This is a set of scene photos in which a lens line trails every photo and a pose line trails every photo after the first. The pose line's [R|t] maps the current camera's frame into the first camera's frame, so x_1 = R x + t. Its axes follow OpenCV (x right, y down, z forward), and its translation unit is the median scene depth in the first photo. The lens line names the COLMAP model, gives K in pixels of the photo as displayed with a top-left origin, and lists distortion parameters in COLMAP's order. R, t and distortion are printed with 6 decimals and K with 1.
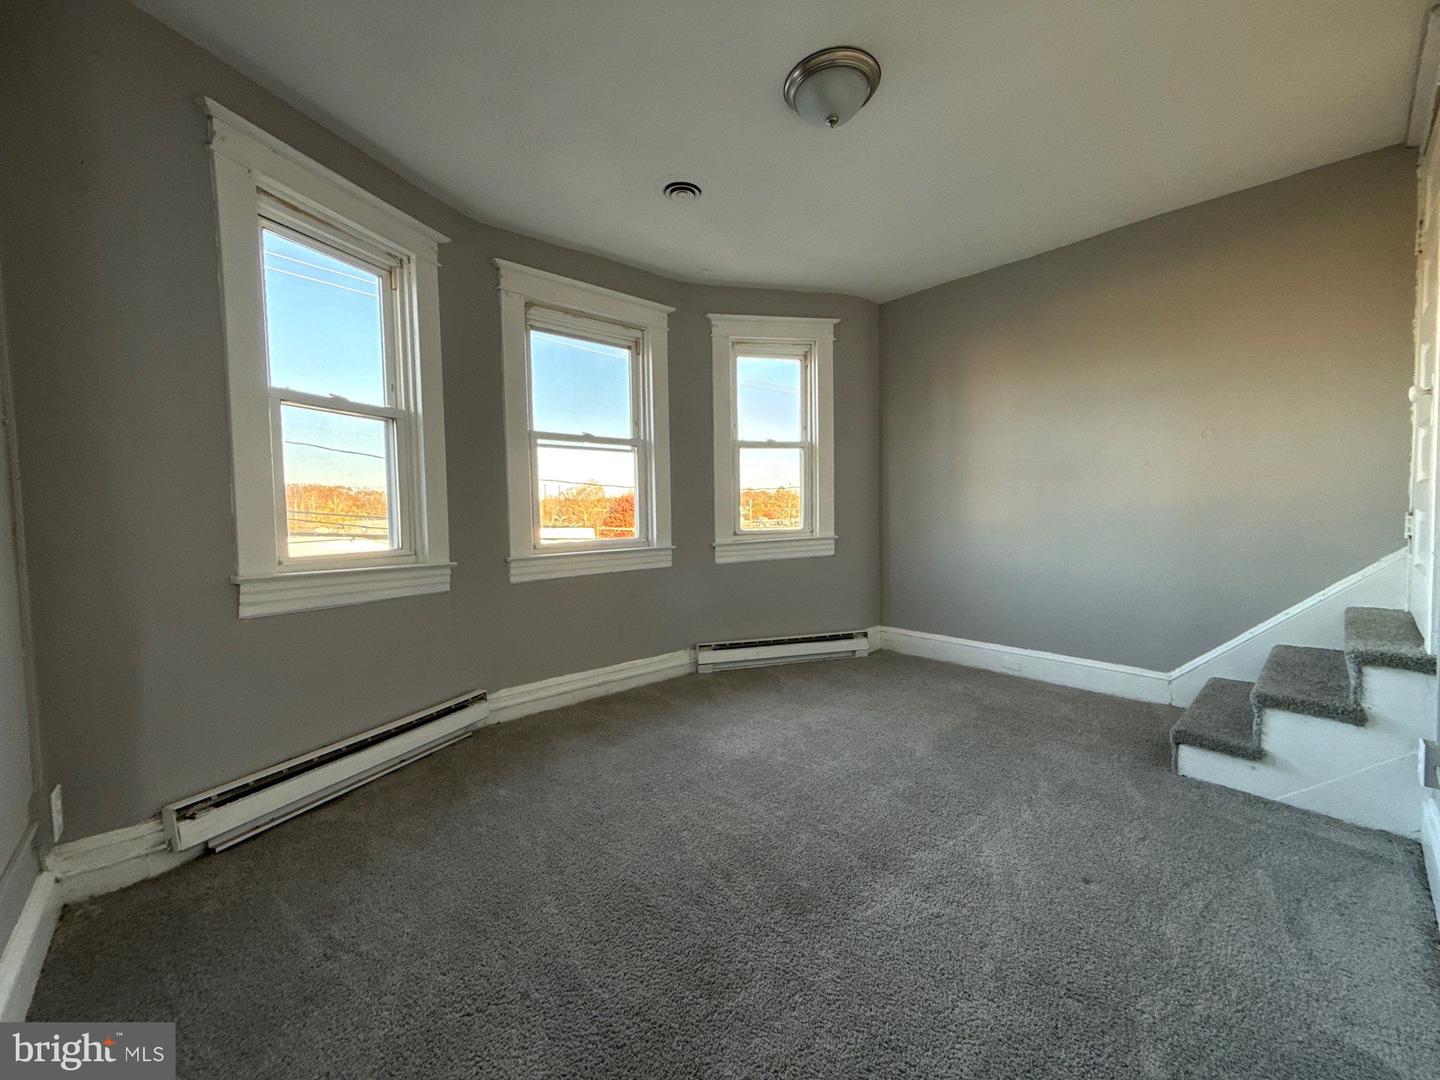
lens RADIAL K [[569.7, 0, 730.8], [0, 569.7, 543.1], [0, 0, 1]] dist [-0.005461, -0.000181]
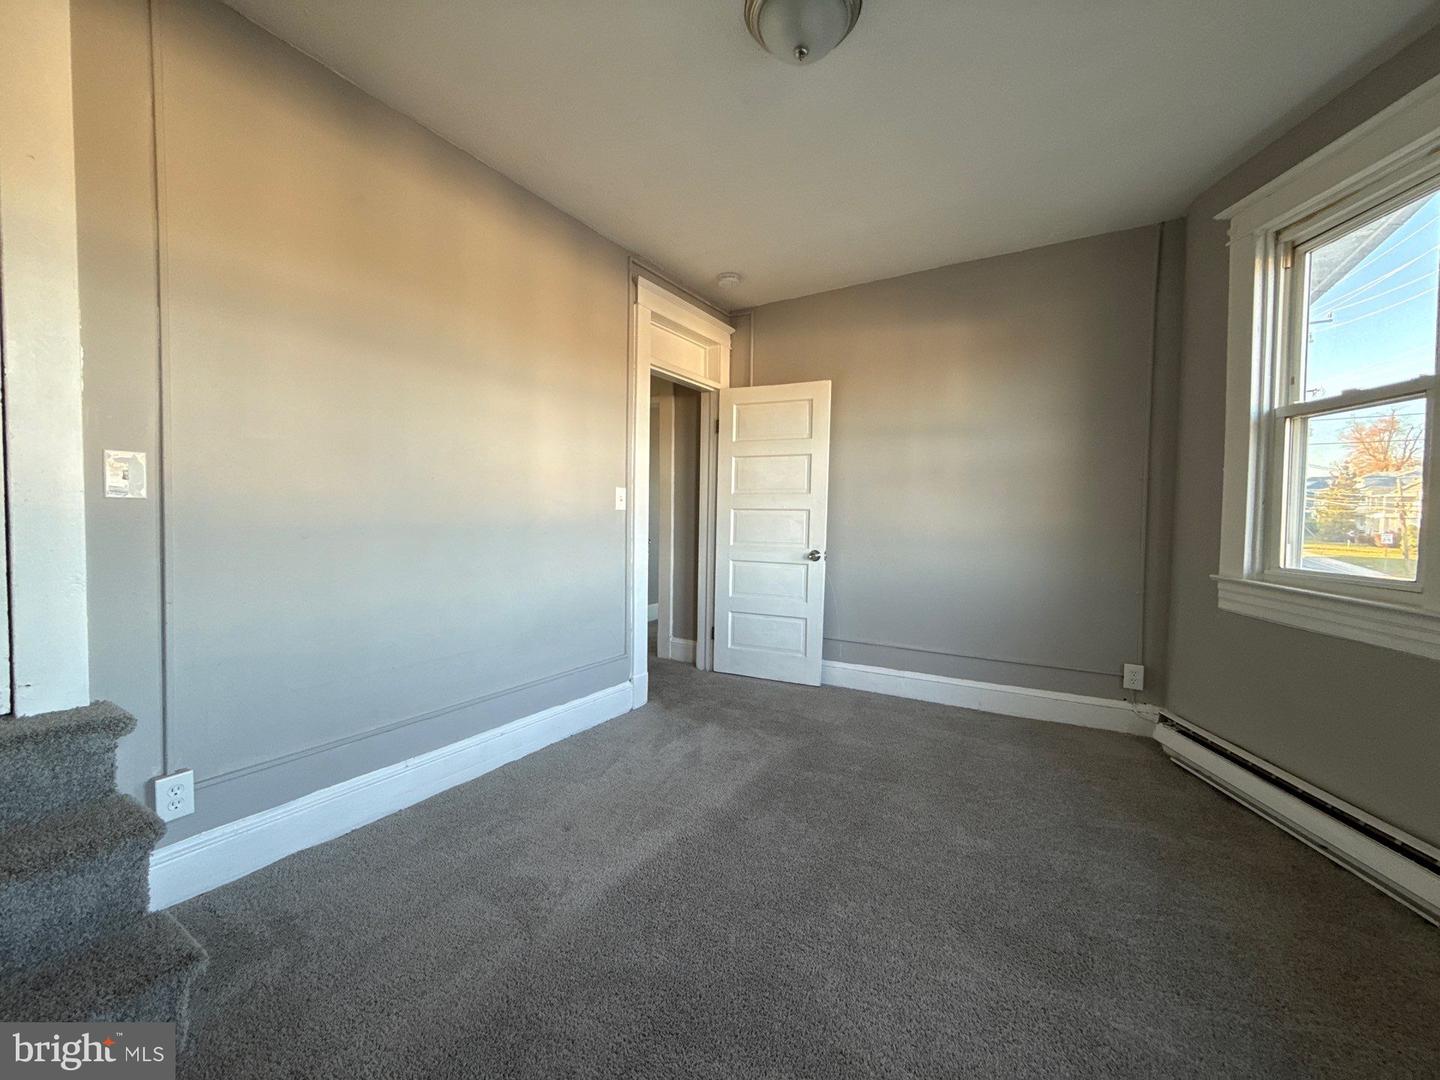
lens RADIAL K [[569.7, 0, 730.8], [0, 569.7, 543.1], [0, 0, 1]] dist [-0.005461, -0.000181]
pose [[-0.959494, 0.013952, -0.281385, 0.463314], [-0.014424, 0.995031, 0.098520, -0.106208], [0.281361, 0.098588, -0.954524, 1.656058]]
